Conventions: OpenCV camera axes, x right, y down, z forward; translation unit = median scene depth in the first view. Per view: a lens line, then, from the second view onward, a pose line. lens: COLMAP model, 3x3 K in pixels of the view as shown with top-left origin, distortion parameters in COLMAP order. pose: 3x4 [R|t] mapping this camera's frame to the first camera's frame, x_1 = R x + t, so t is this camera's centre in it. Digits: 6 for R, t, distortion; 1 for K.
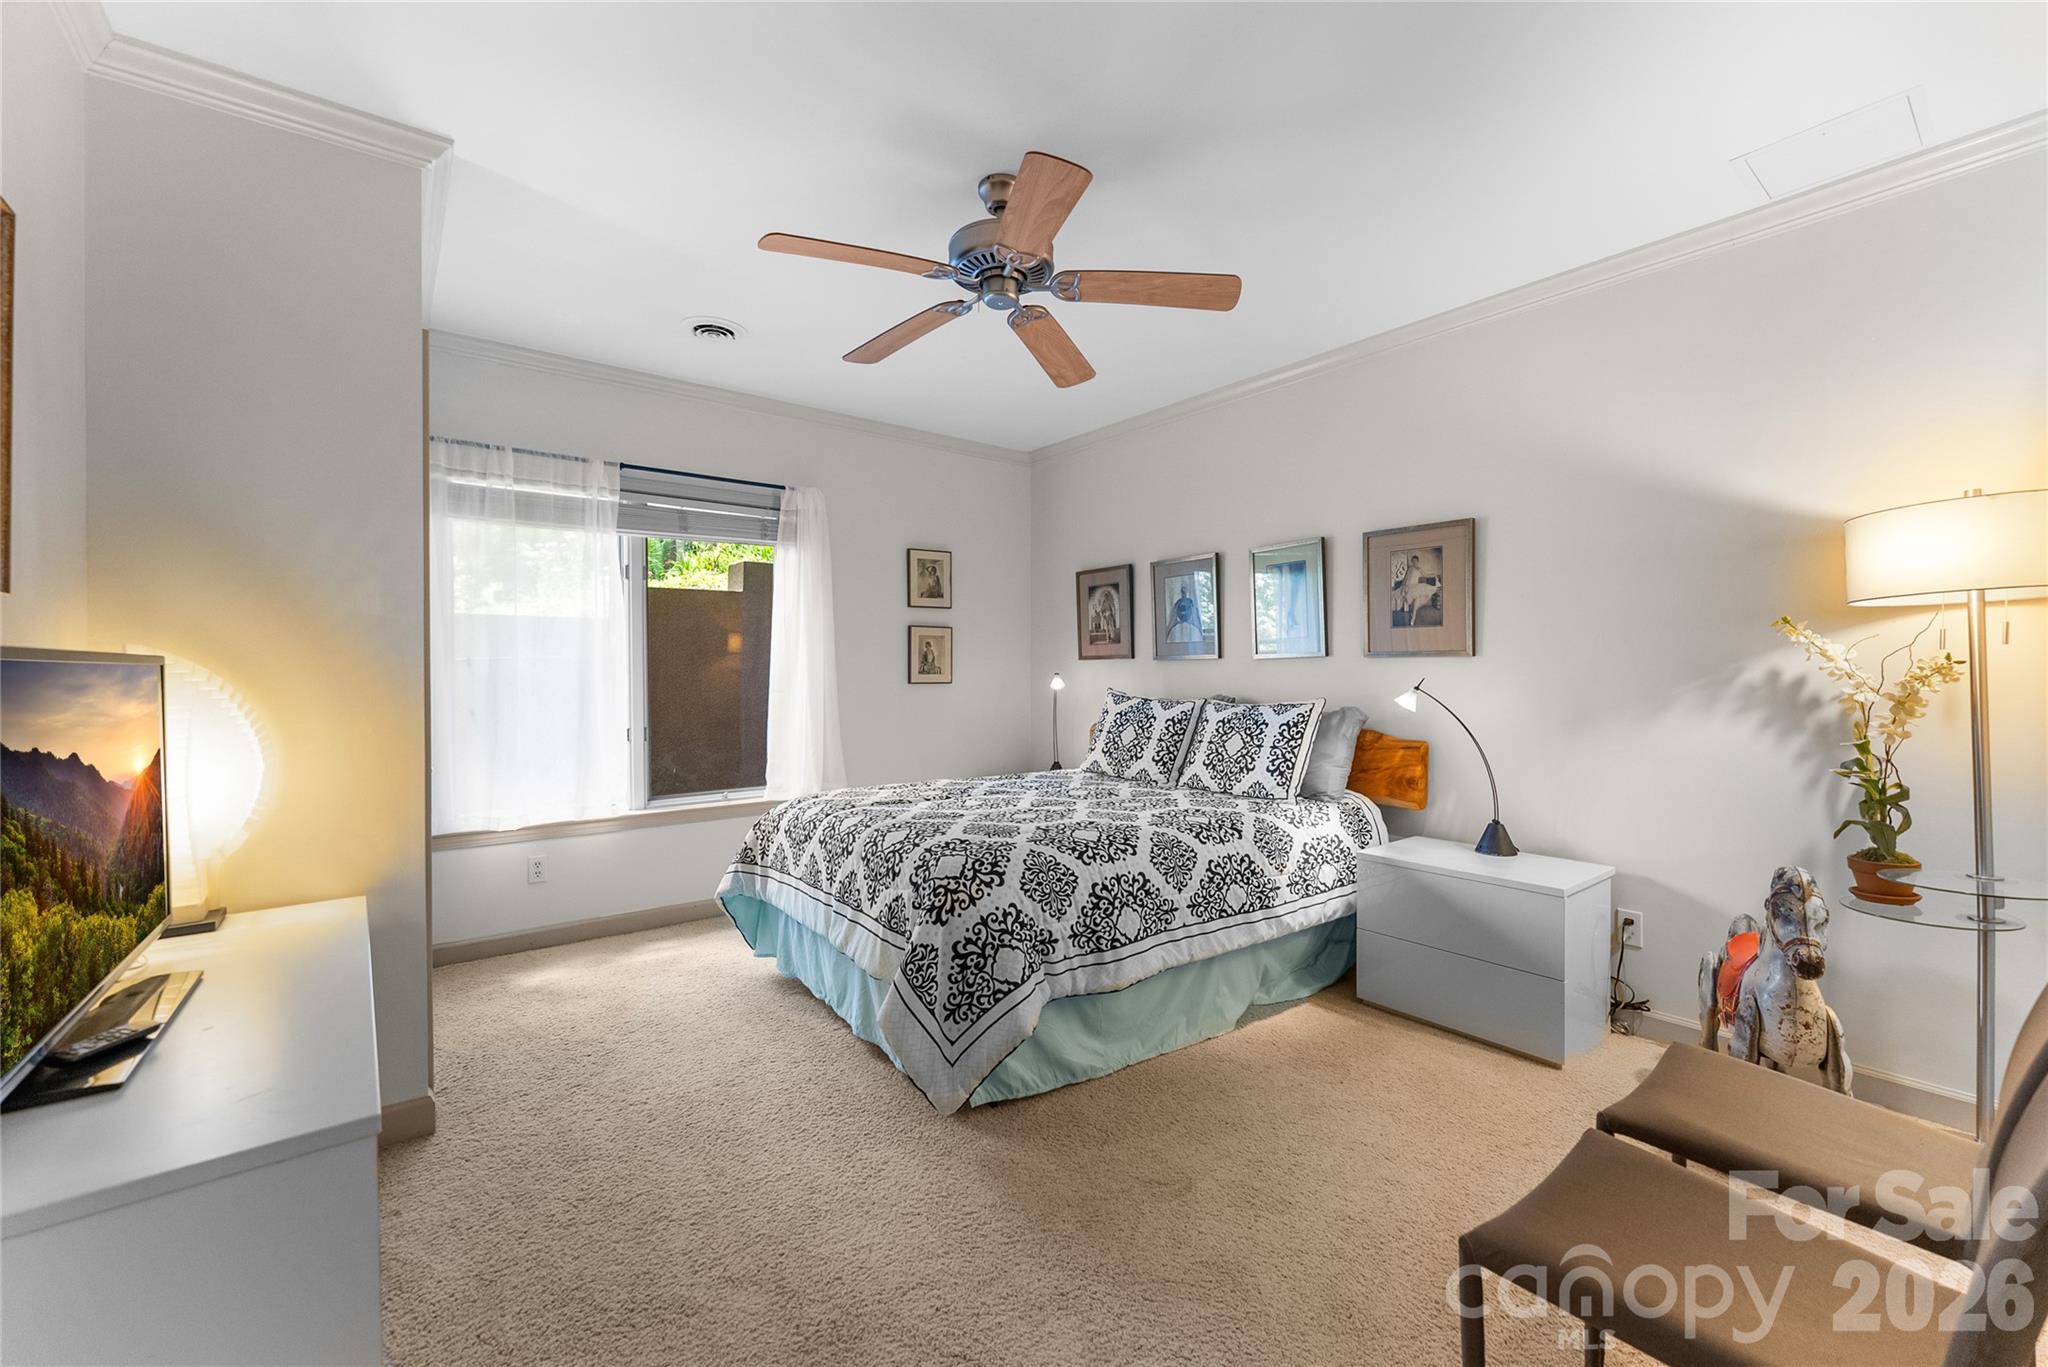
lens RADIAL K [[833.5, 0, 1030.2], [0, 833.5, 660.8], [0, 0, 1]] dist [-0.001343, -0.000465]
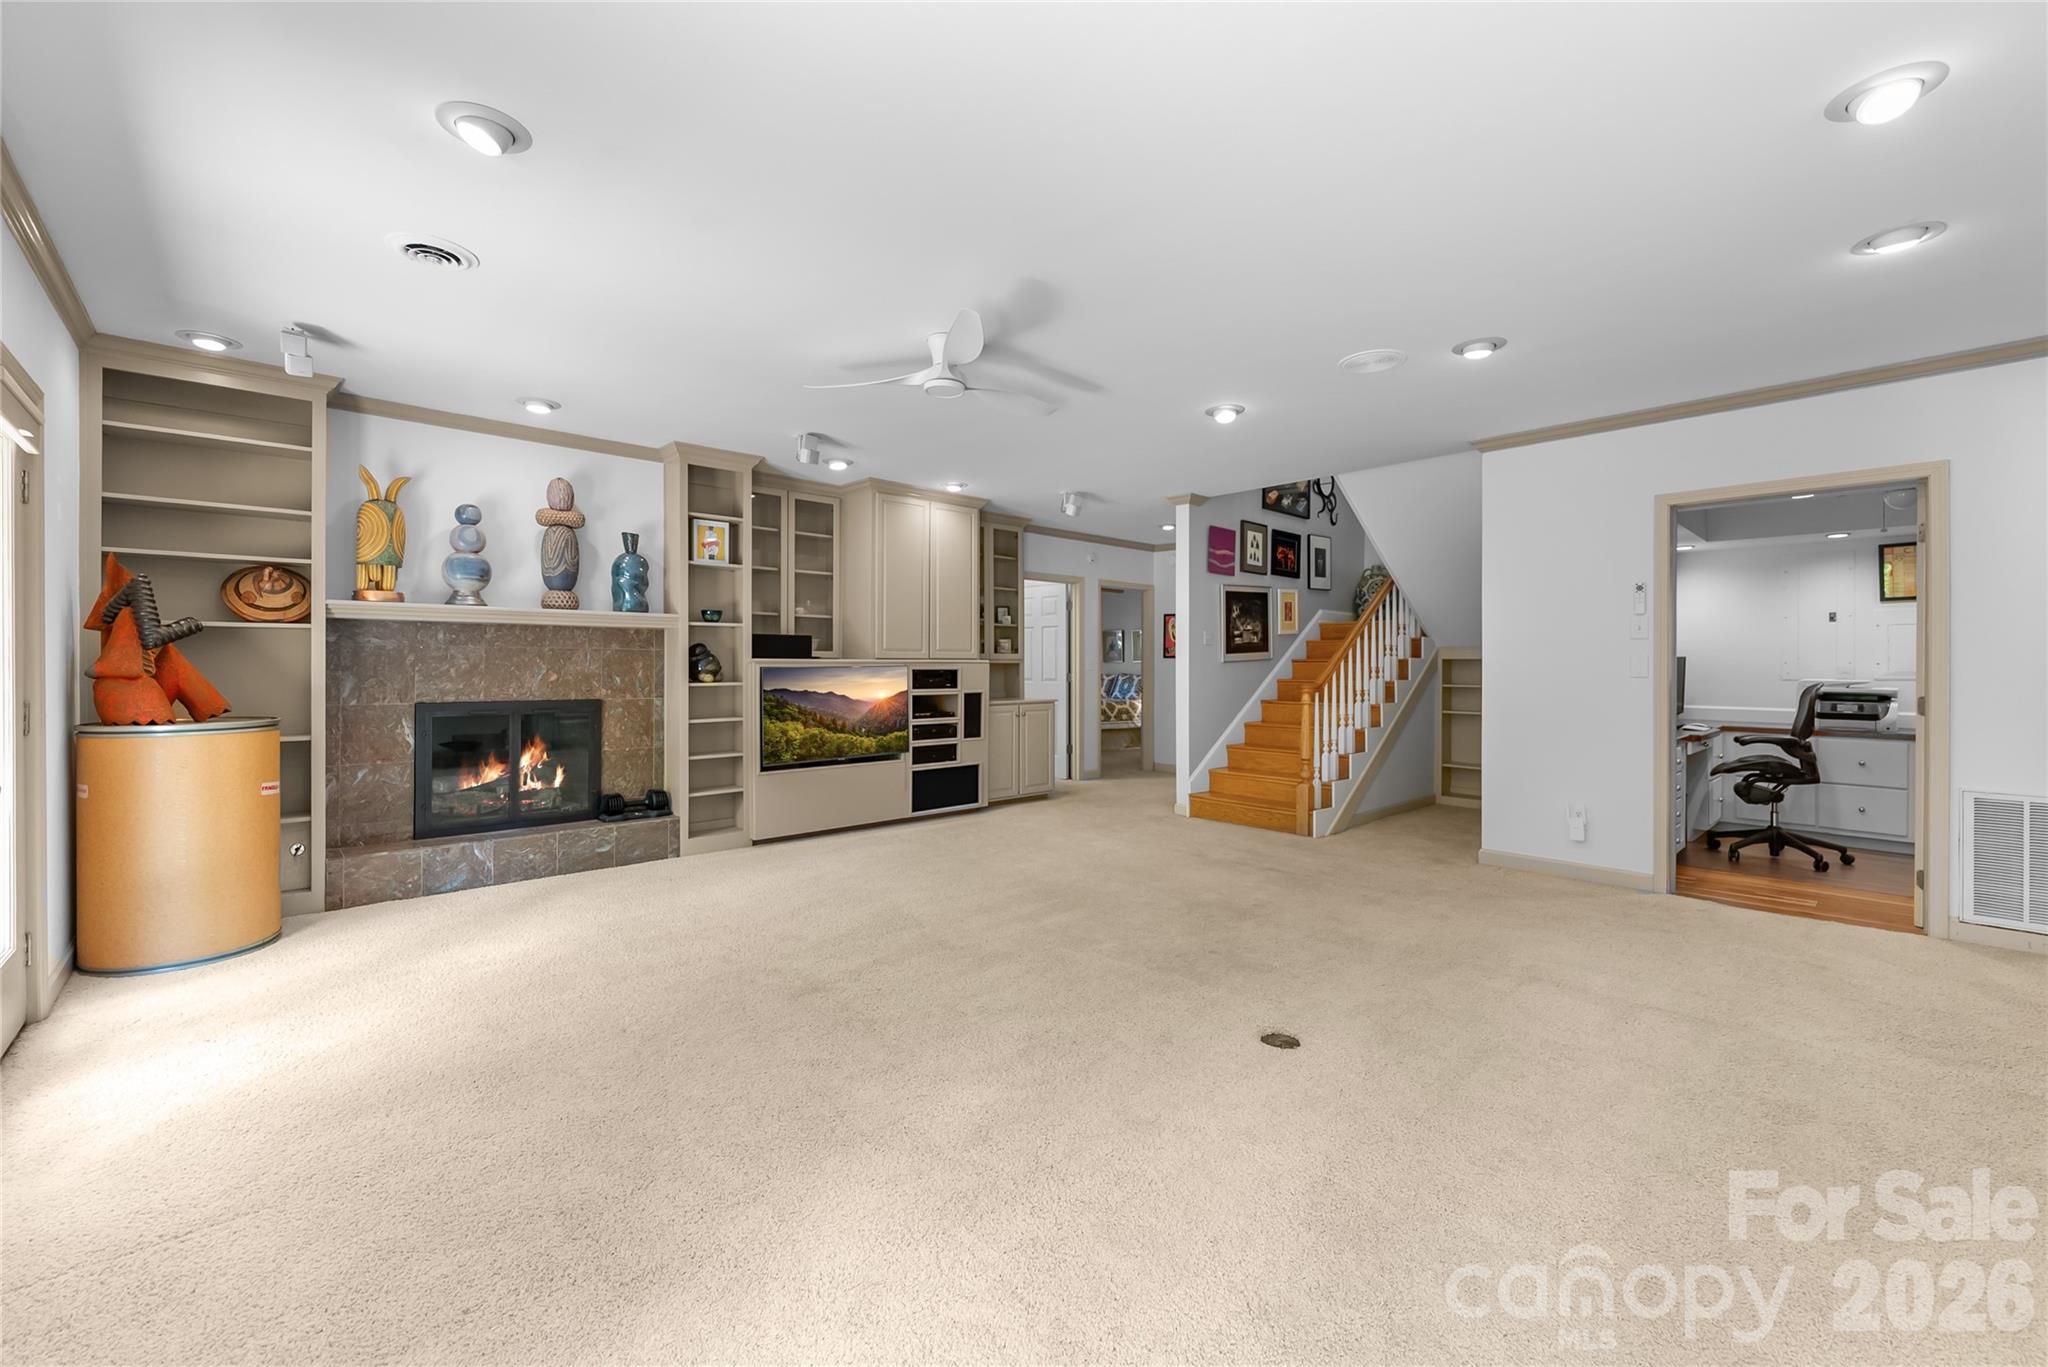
lens RADIAL K [[833.5, 0, 1030.2], [0, 833.5, 660.8], [0, 0, 1]] dist [-0.001343, -0.000465]
pose [[0.995675, 0.005495, 0.092743, -0.535321], [-0.005539, 0.999985, 0.000220, -0.009150], [-0.092740, -0.000732, 0.995690, -2.709694]]
